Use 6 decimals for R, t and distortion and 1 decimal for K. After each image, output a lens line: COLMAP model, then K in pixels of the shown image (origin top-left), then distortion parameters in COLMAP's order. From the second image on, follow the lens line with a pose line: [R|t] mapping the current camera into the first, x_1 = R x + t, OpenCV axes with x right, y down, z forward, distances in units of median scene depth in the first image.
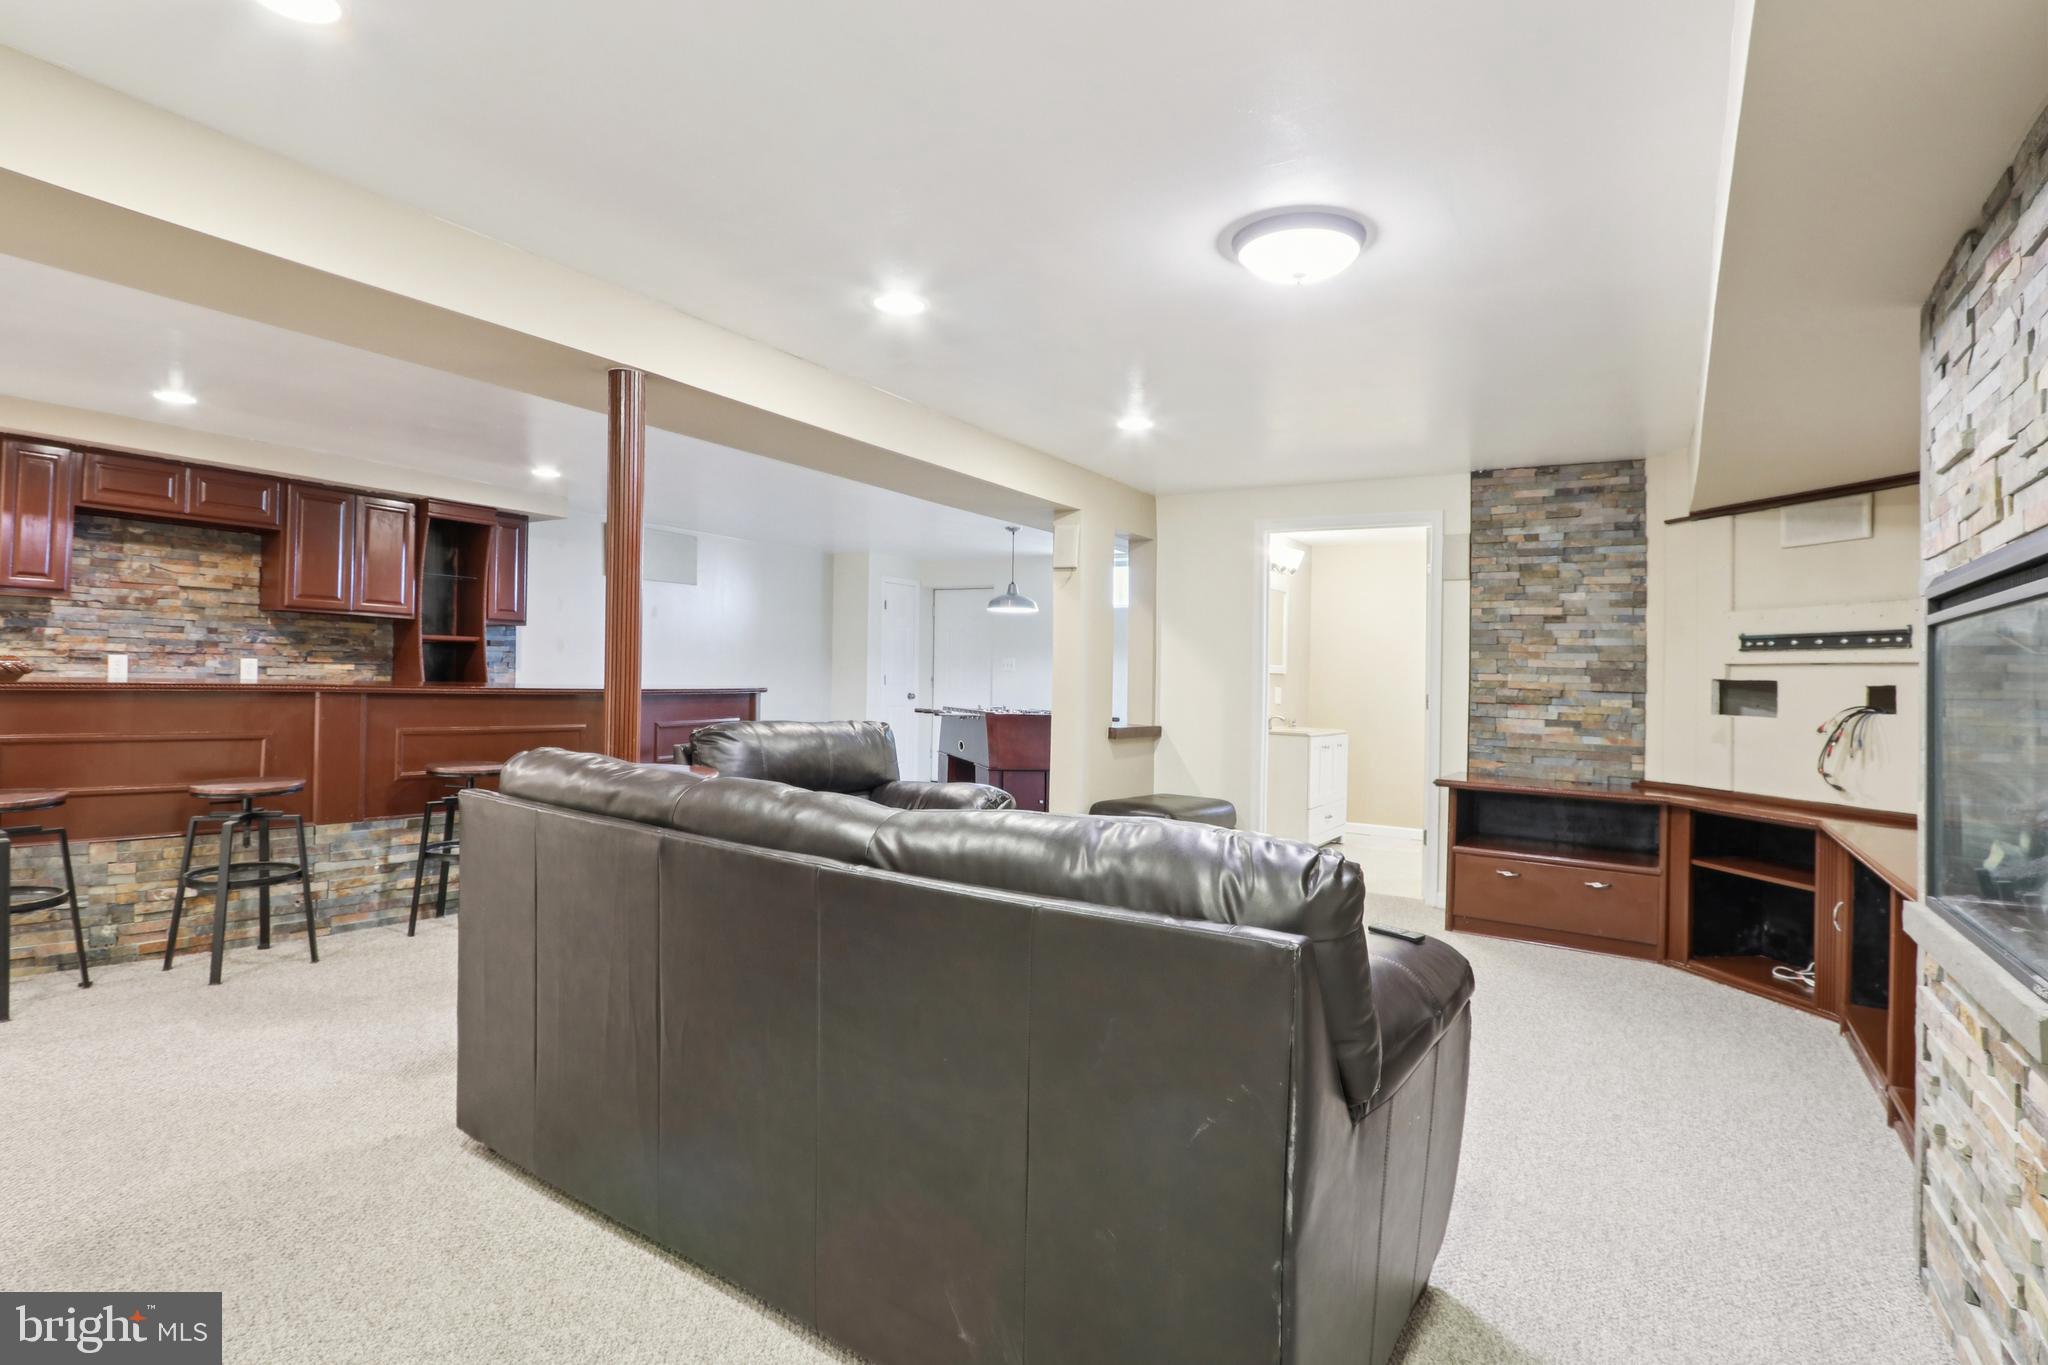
lens RADIAL K [[1002.8, 0, 1027.4], [0, 1002.8, 673.7], [0, 0, 1]] dist [-0.000900, 0.002822]
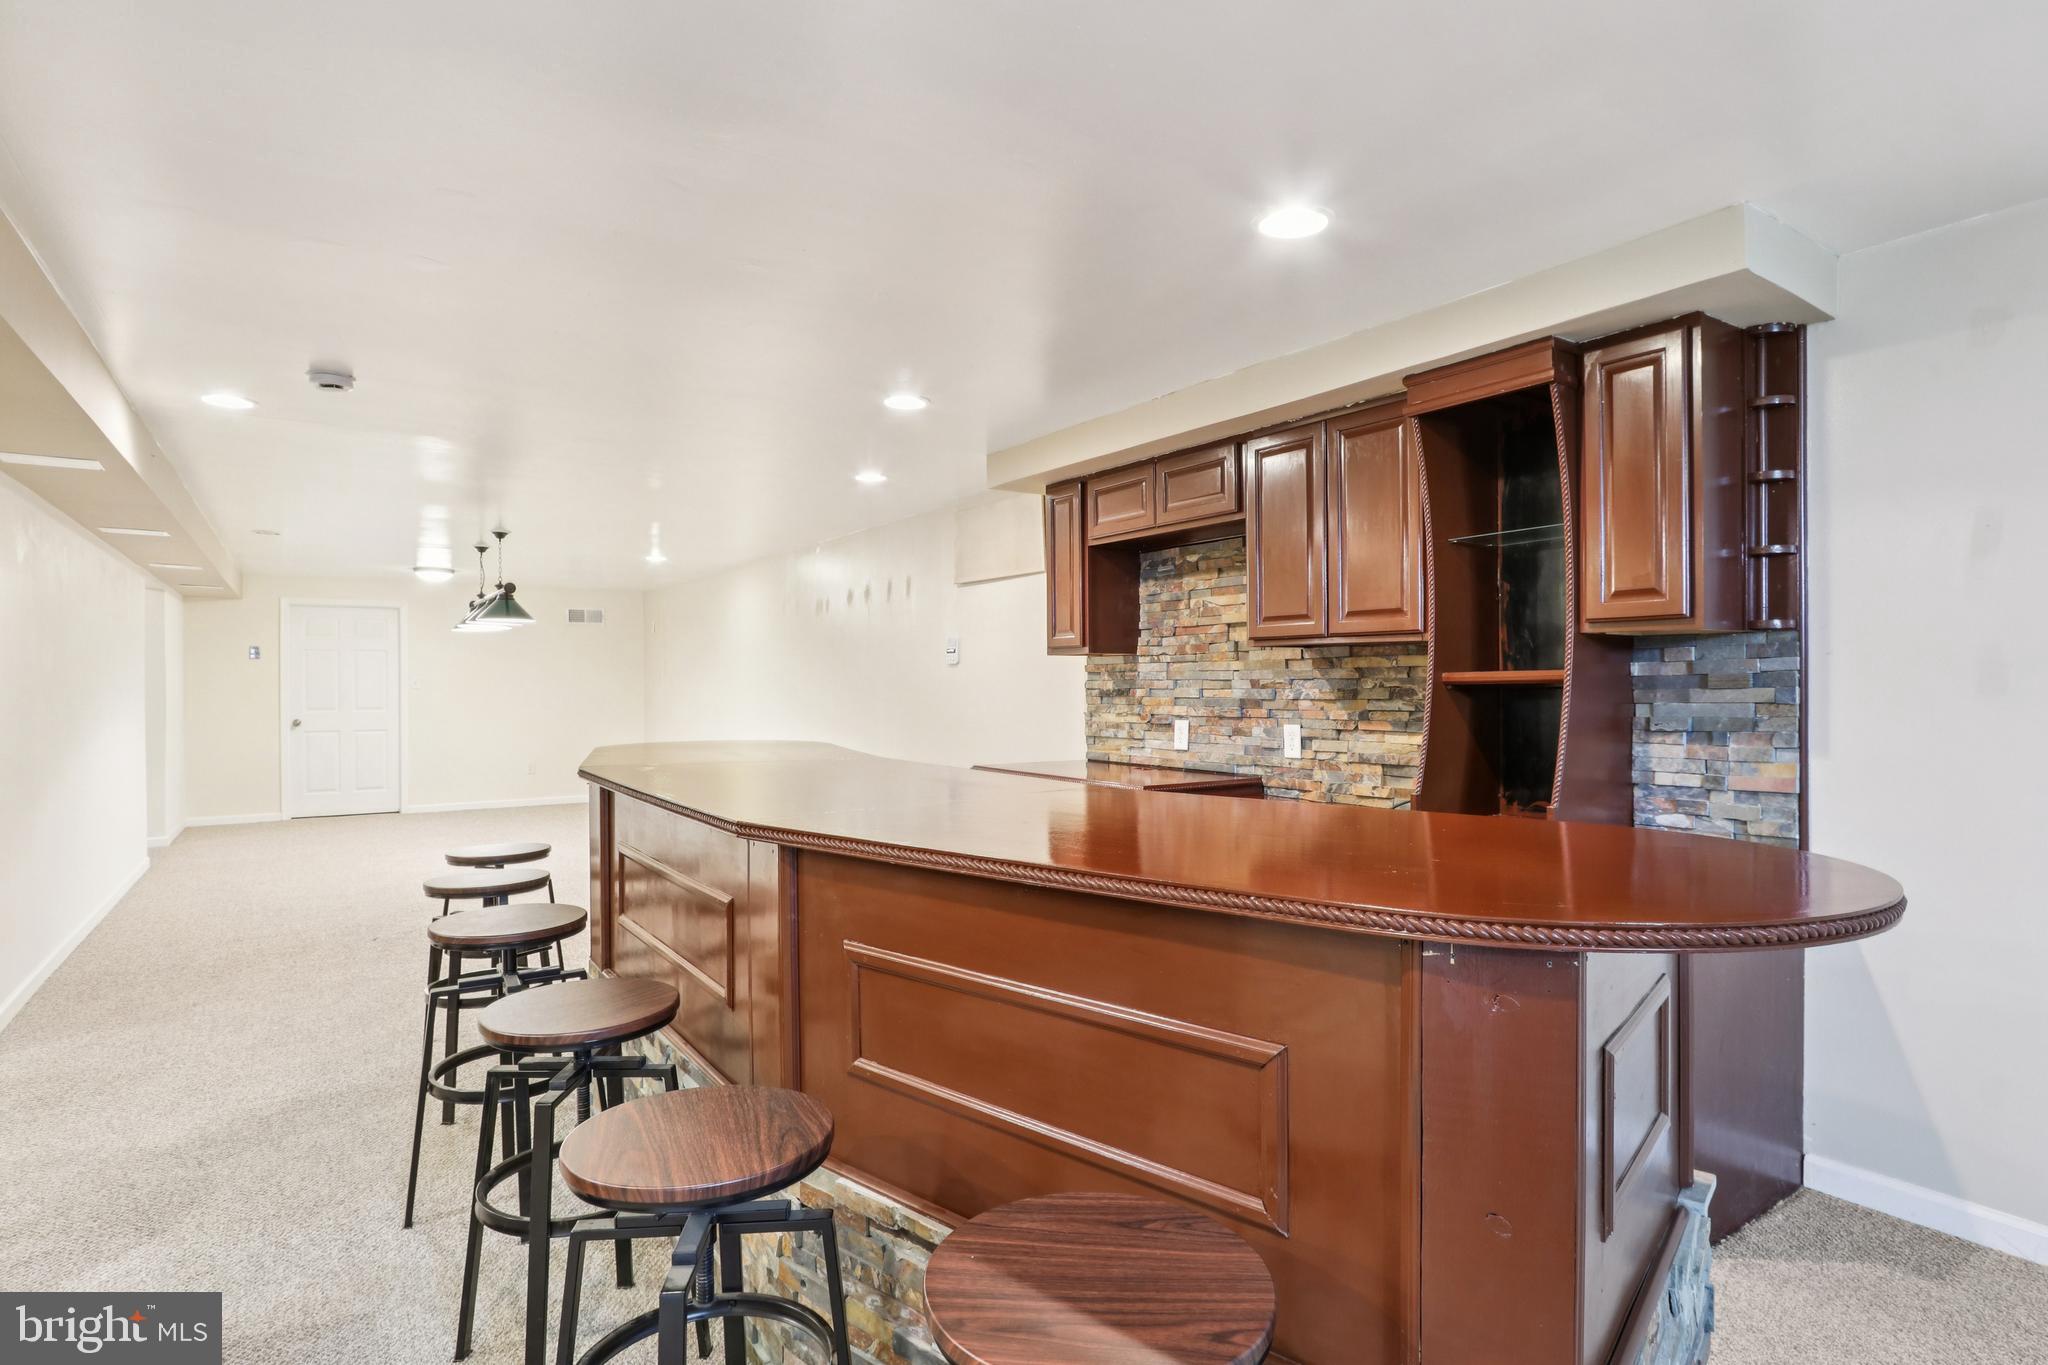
lens RADIAL K [[1127.9, 0, 1022.1], [0, 1127.9, 687.3], [0, 0, 1]] dist [-0.003333, -0.000139]
pose [[-0.429976, -0.028599, -0.902387, -0.065844], [-0.010146, 0.999588, -0.026845, -0.023260], [0.902783, -0.002387, -0.430090, 1.508347]]
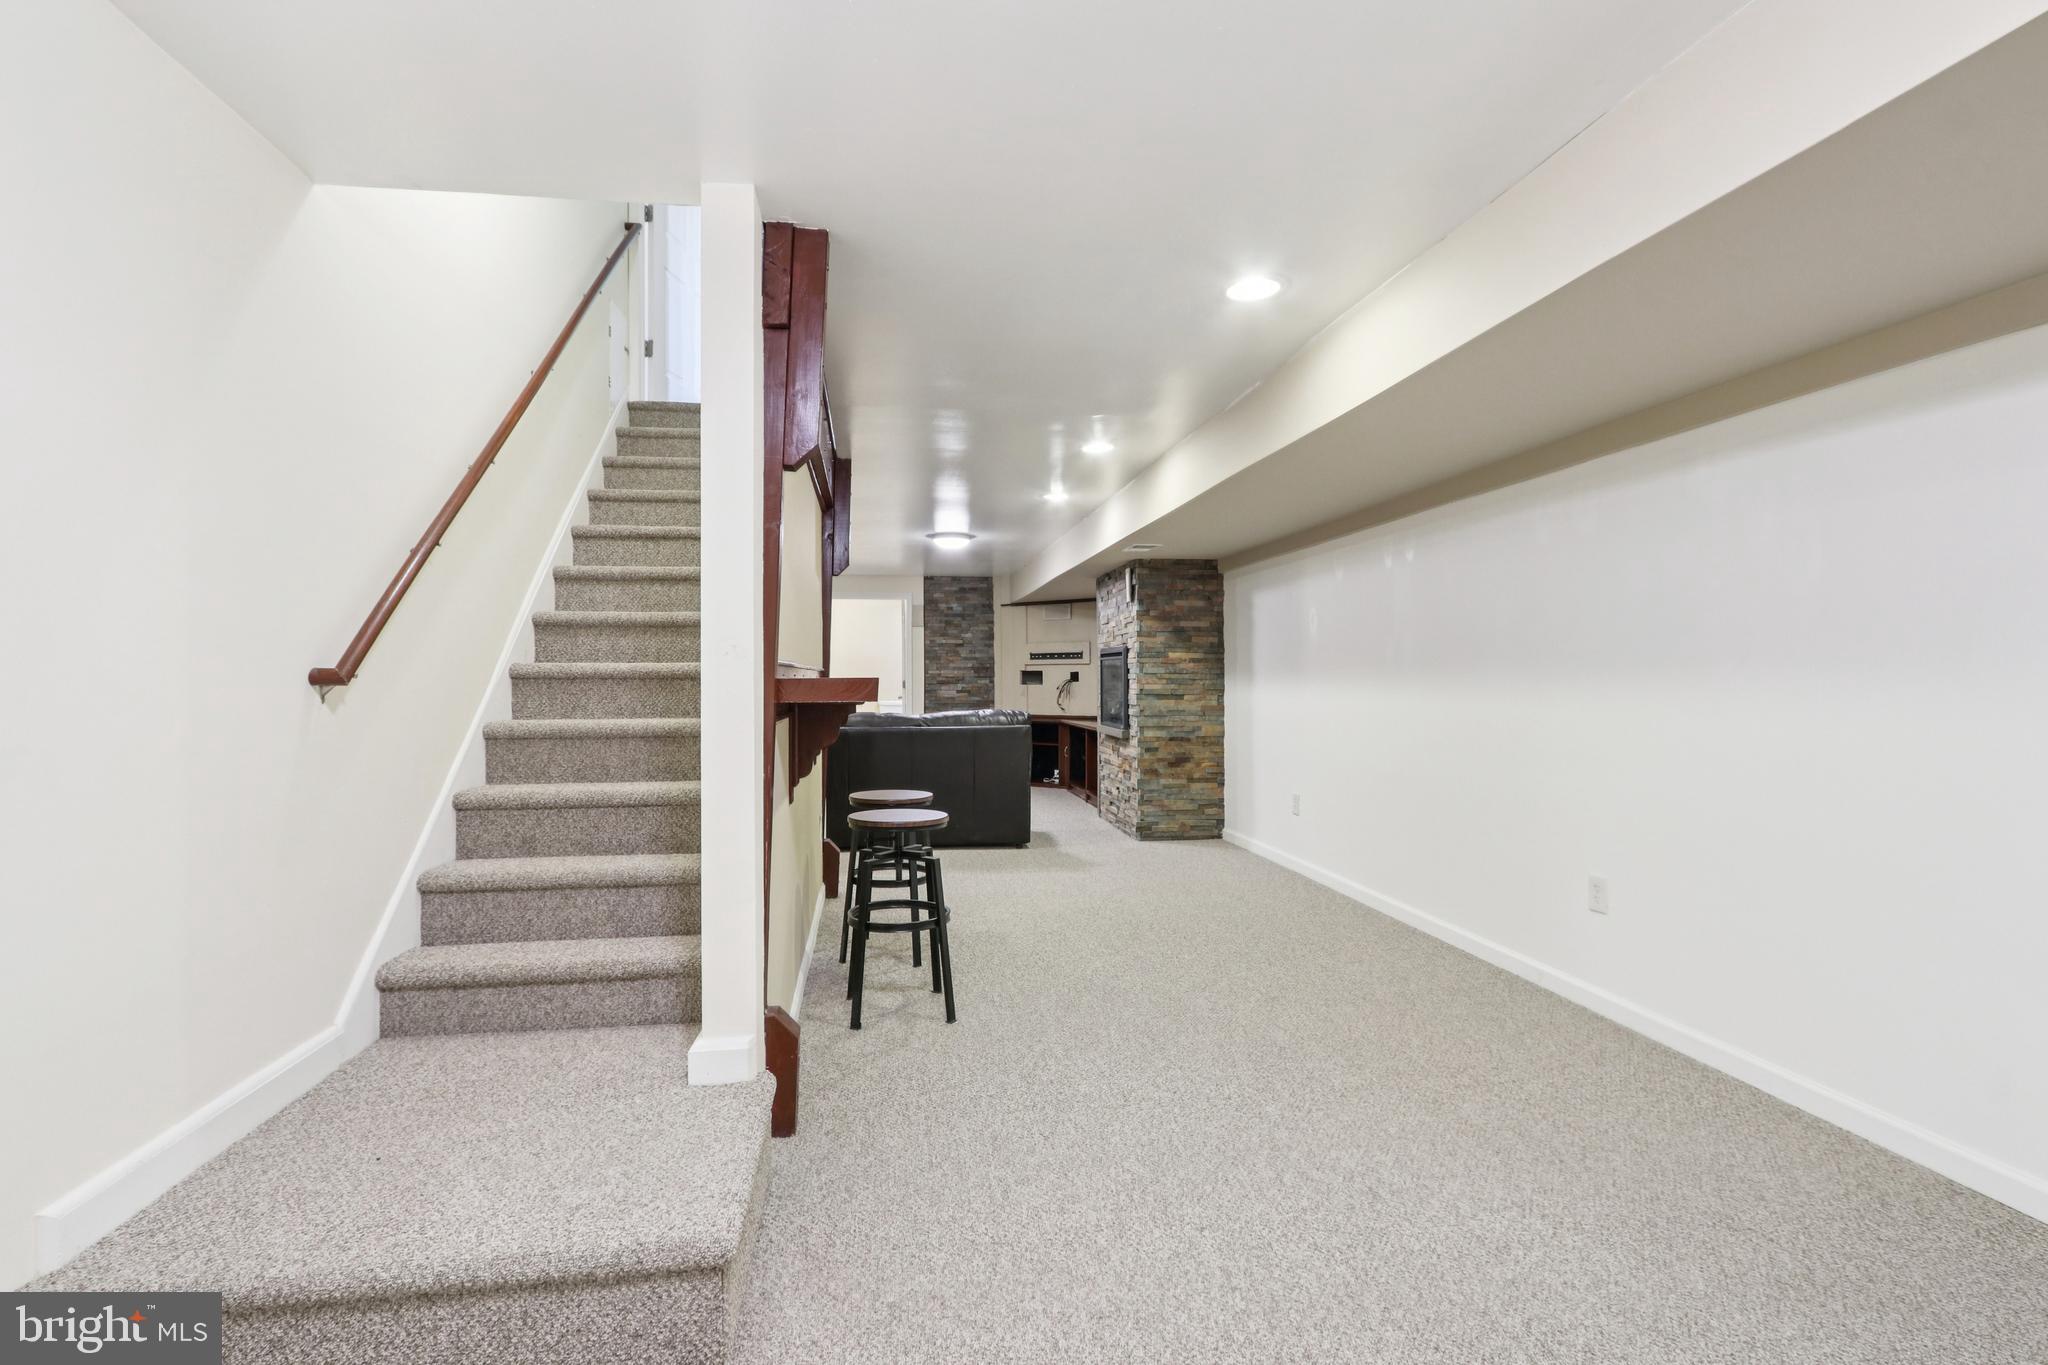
lens RADIAL K [[1002.8, 0, 1019.3], [0, 1002.8, 676.9], [0, 0, 1]] dist [-0.000900, 0.002822]
pose [[0.755048, -0.028316, 0.655058, -0.852675], [0.021399, 0.999599, 0.018544, -0.022576], [-0.655321, 0.000016, 0.755351, -0.790022]]
